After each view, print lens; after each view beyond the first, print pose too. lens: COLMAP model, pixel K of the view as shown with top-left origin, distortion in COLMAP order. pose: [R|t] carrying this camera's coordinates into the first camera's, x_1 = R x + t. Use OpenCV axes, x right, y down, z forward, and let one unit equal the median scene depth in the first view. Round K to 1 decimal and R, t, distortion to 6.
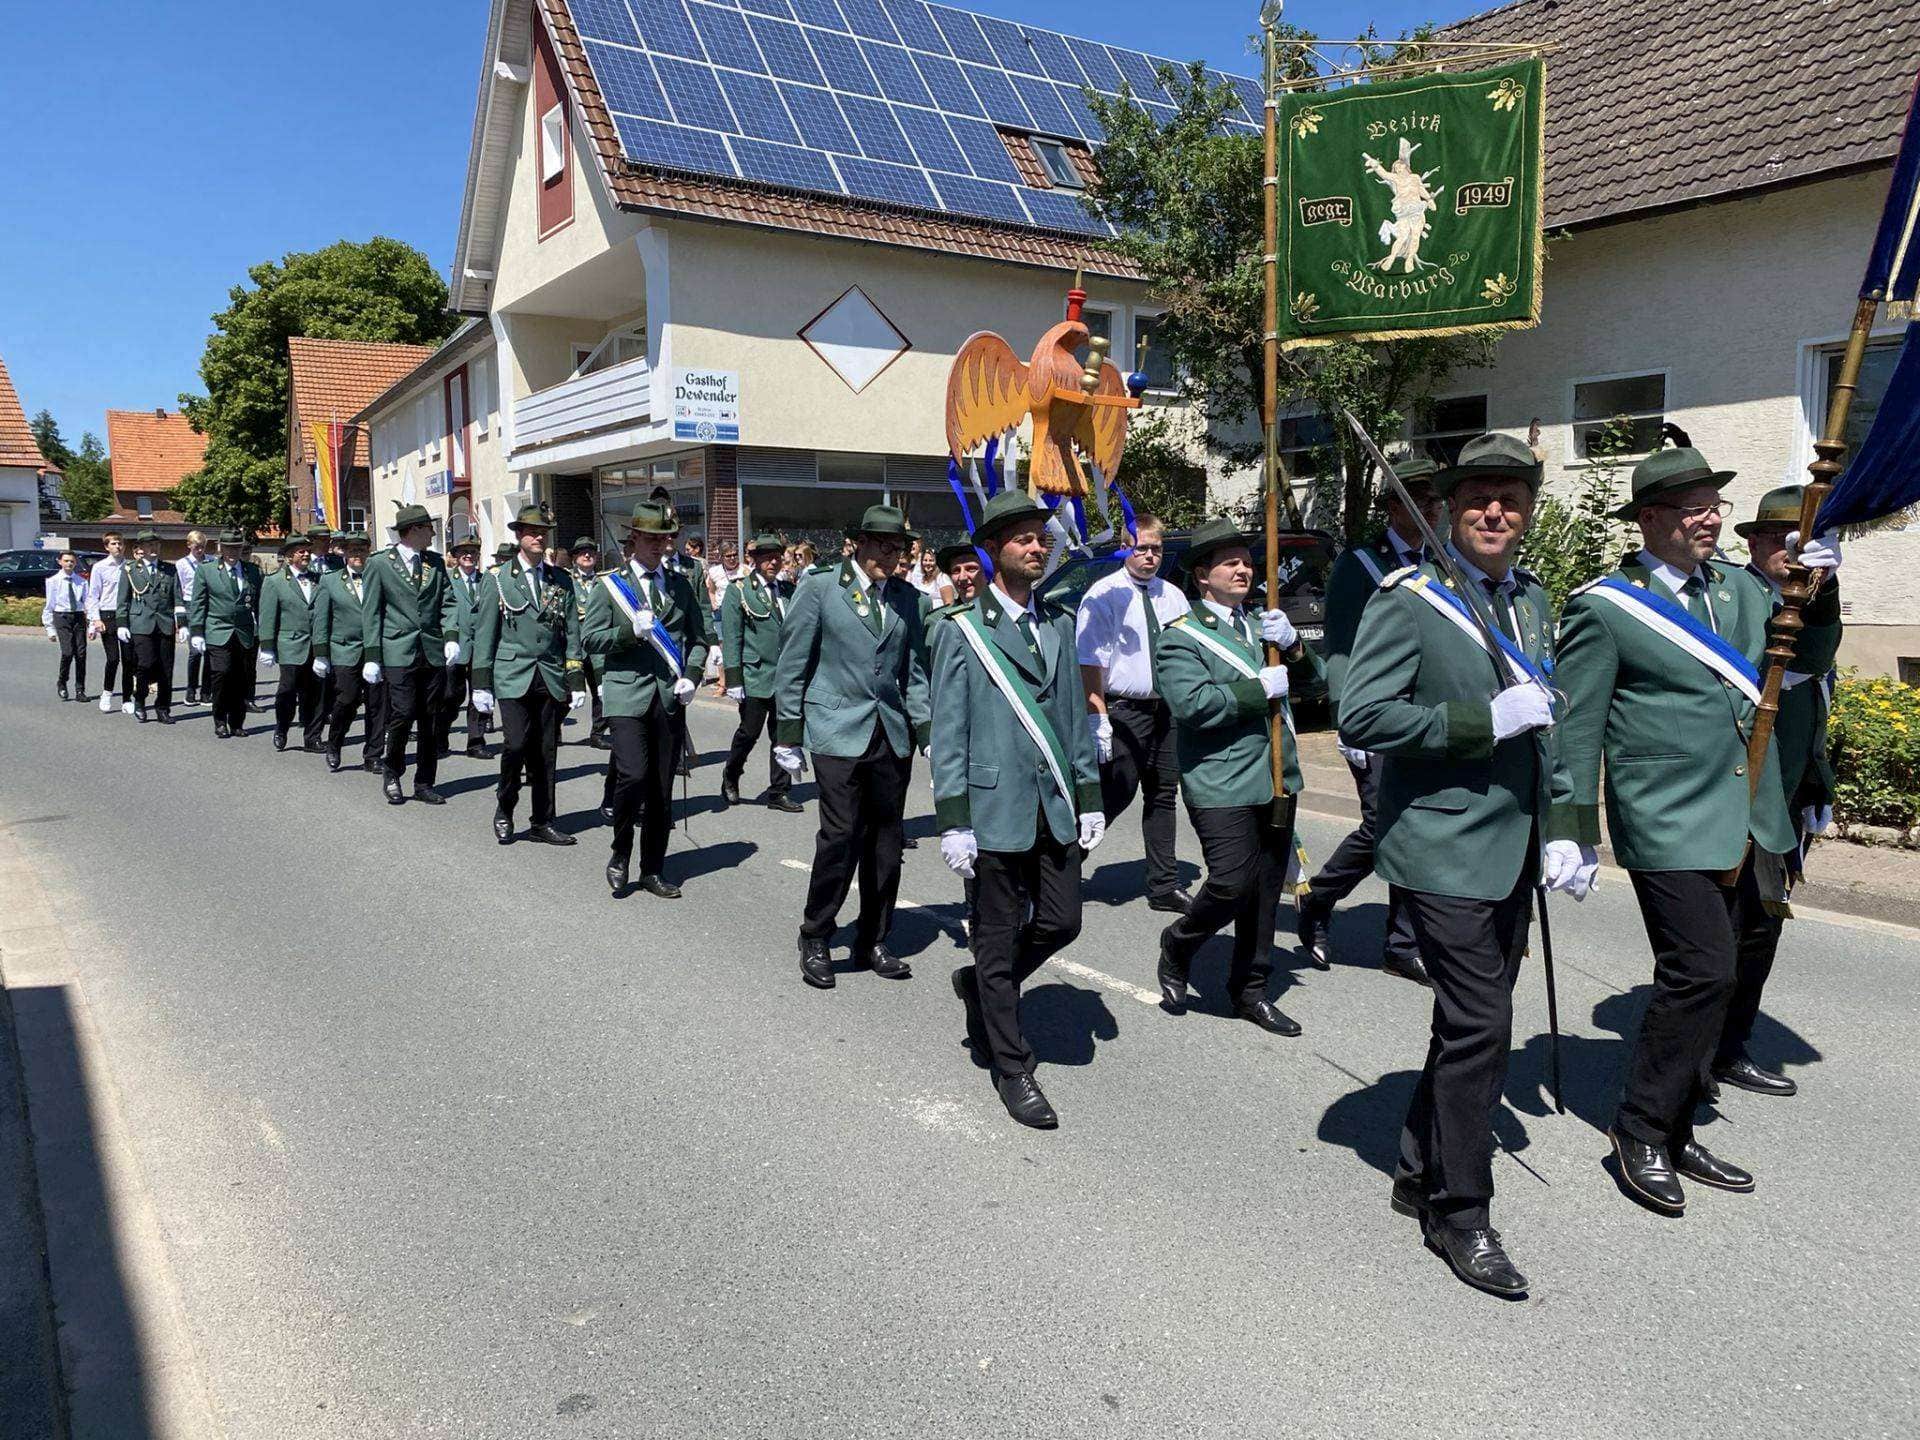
lens RADIAL K [[1481.0, 0, 940.1], [0, 1481.0, 713.8], [0, 0, 1]] dist [0.023201, -0.011123]
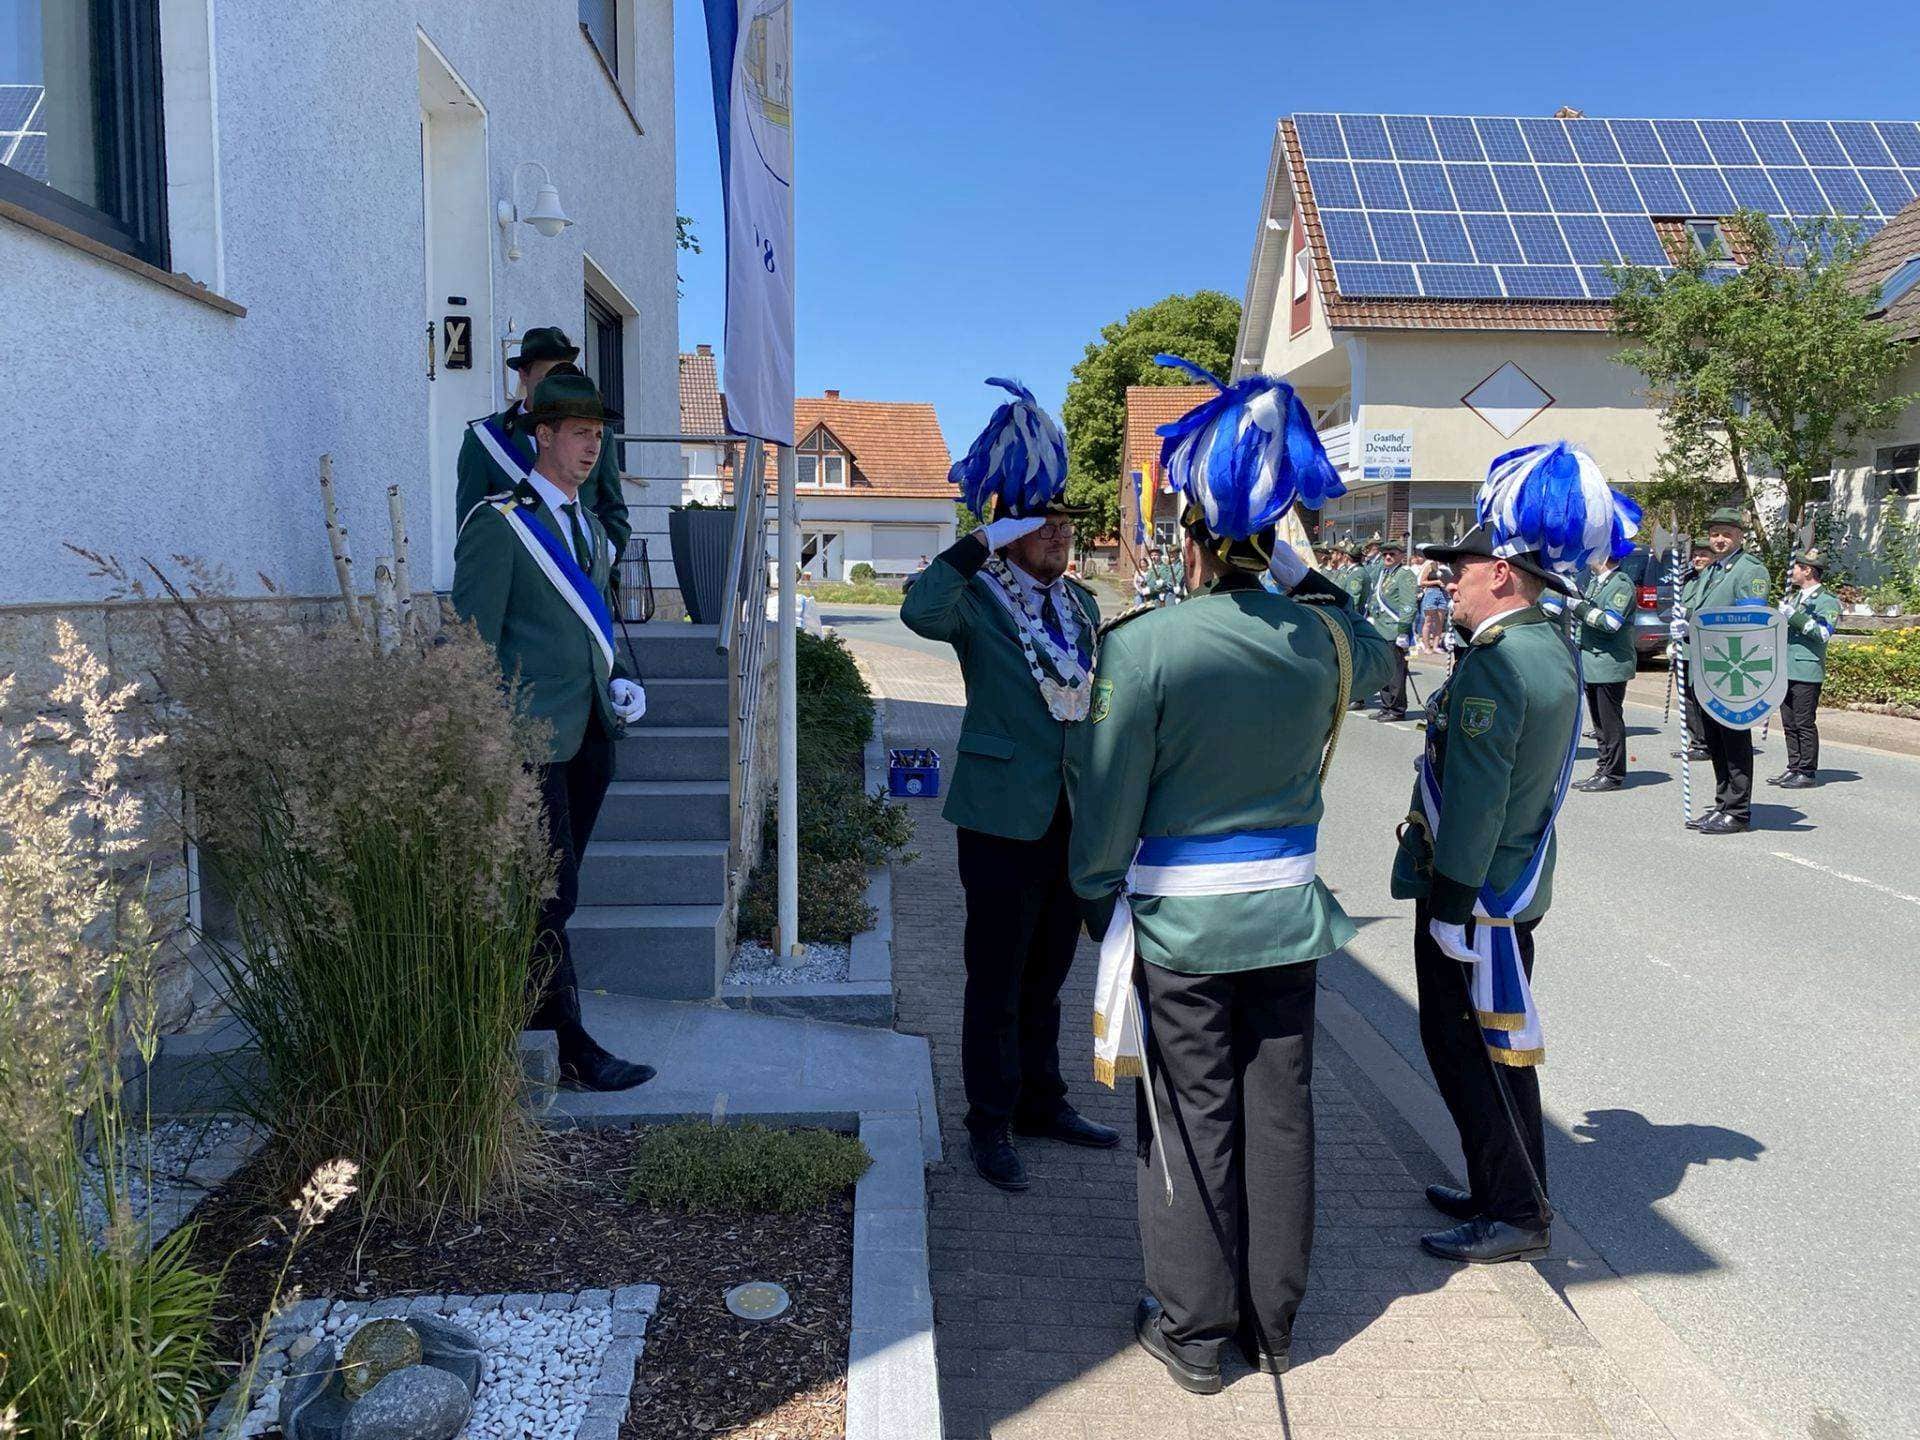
lens RADIAL K [[1467.6, 0, 960.0], [0, 1467.6, 720.0], [0, 0, 1]] dist [0.042721, -0.066748]
pose [[0.869398, 0.051903, -0.491380, 0.178222], [-0.050484, 0.998594, 0.016157, 0.042067], [0.491527, 0.010760, 0.870796, -0.405476]]
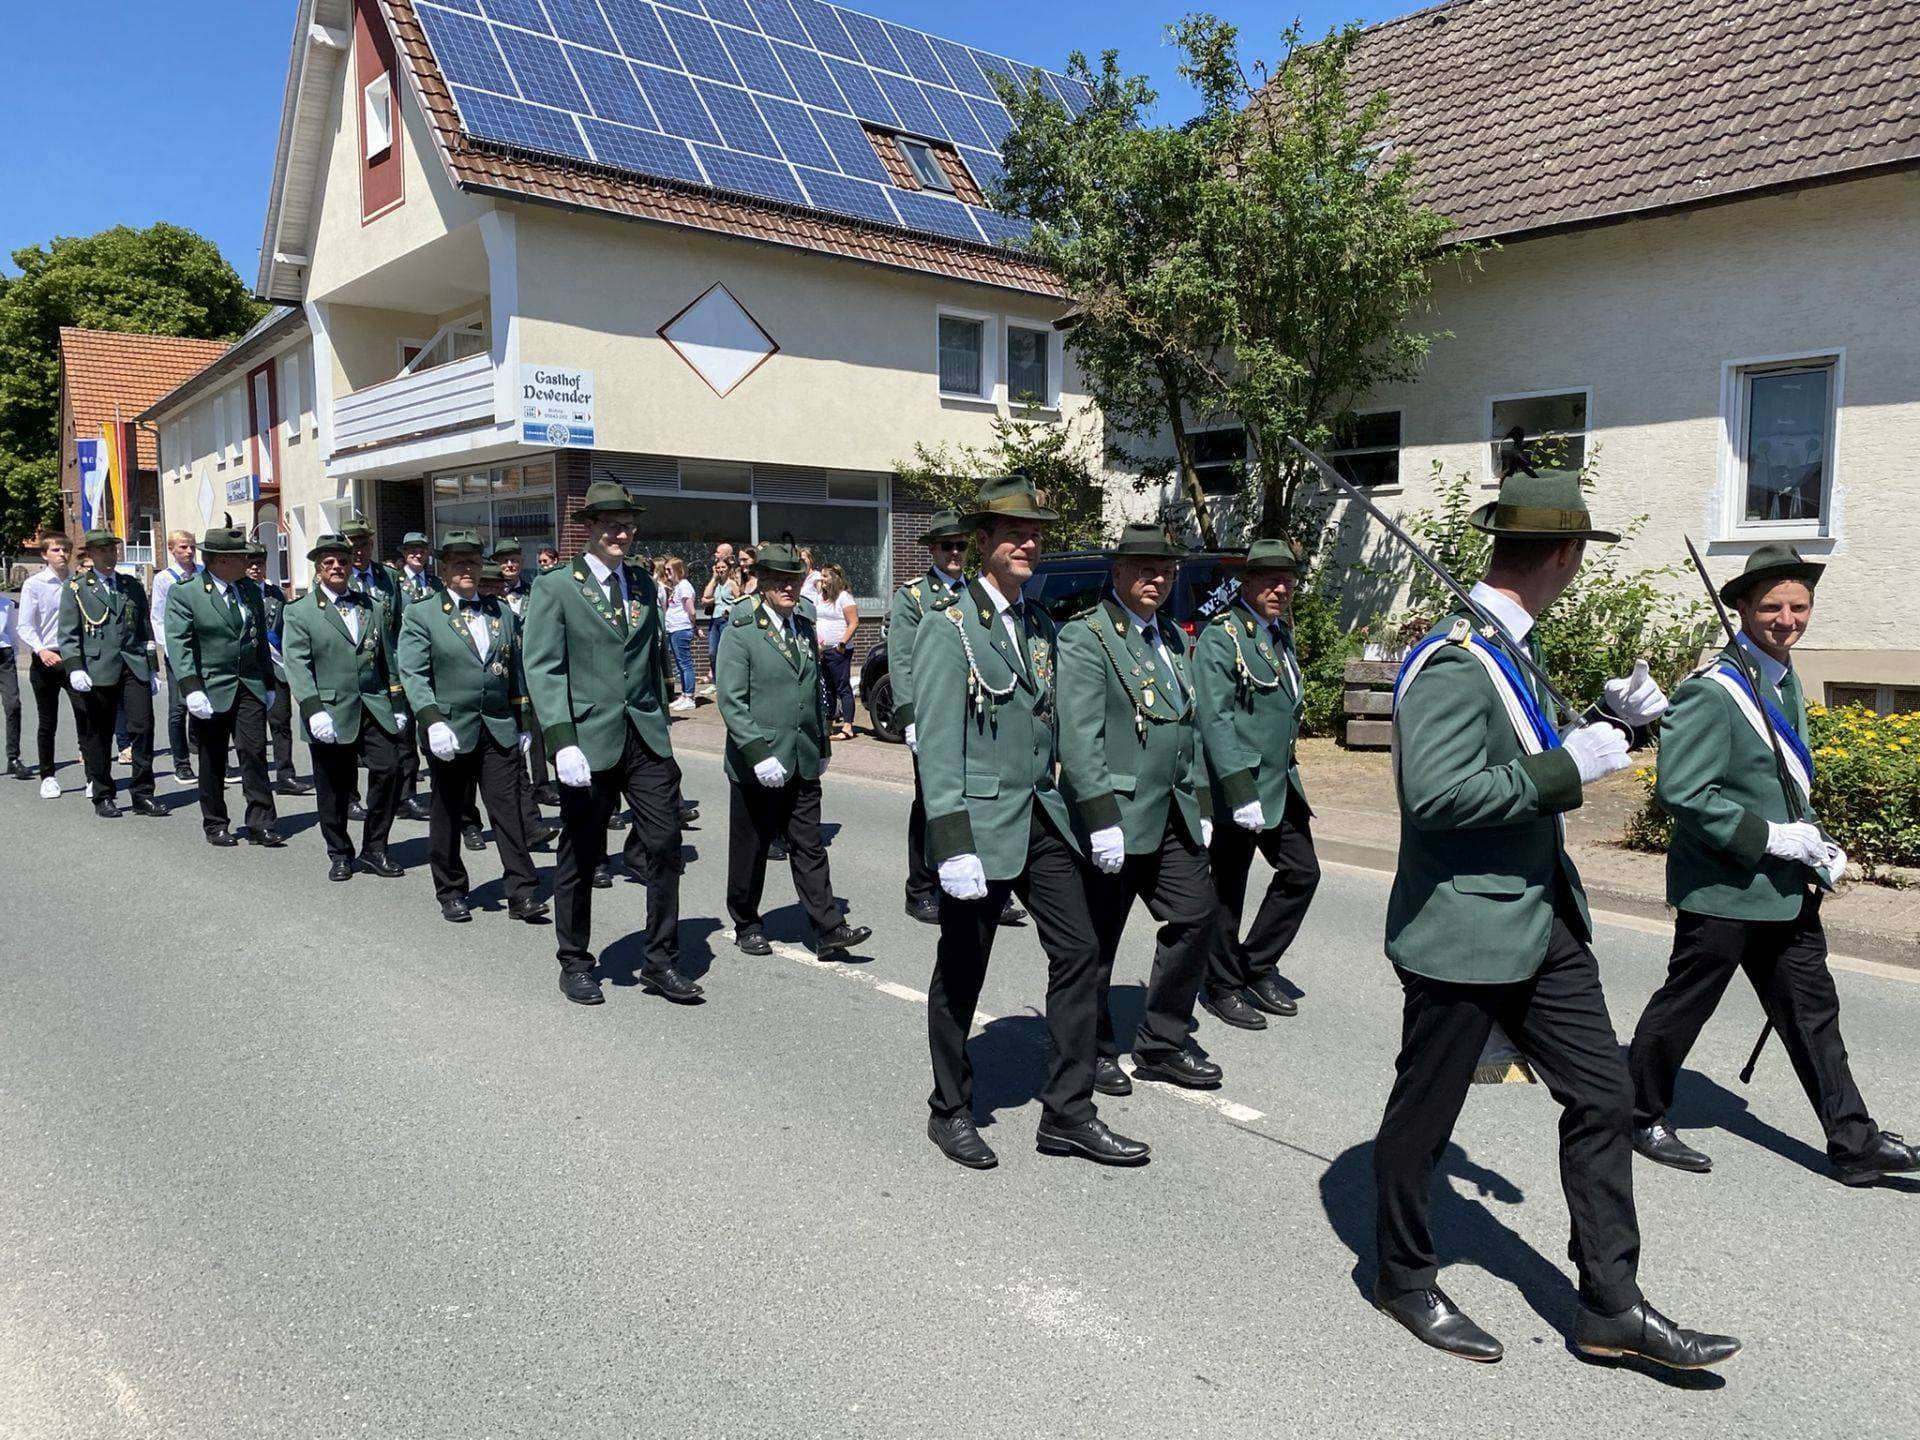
lens RADIAL K [[1479.9, 0, 970.0], [0, 1479.9, 731.3], [0, 0, 1]] dist [0.019288, -0.006066]
pose [[0.990731, -0.008679, 0.135561, -0.028255], [0.008482, 0.999962, 0.002036, -0.005833], [-0.135573, -0.000867, 0.990767, 0.047614]]
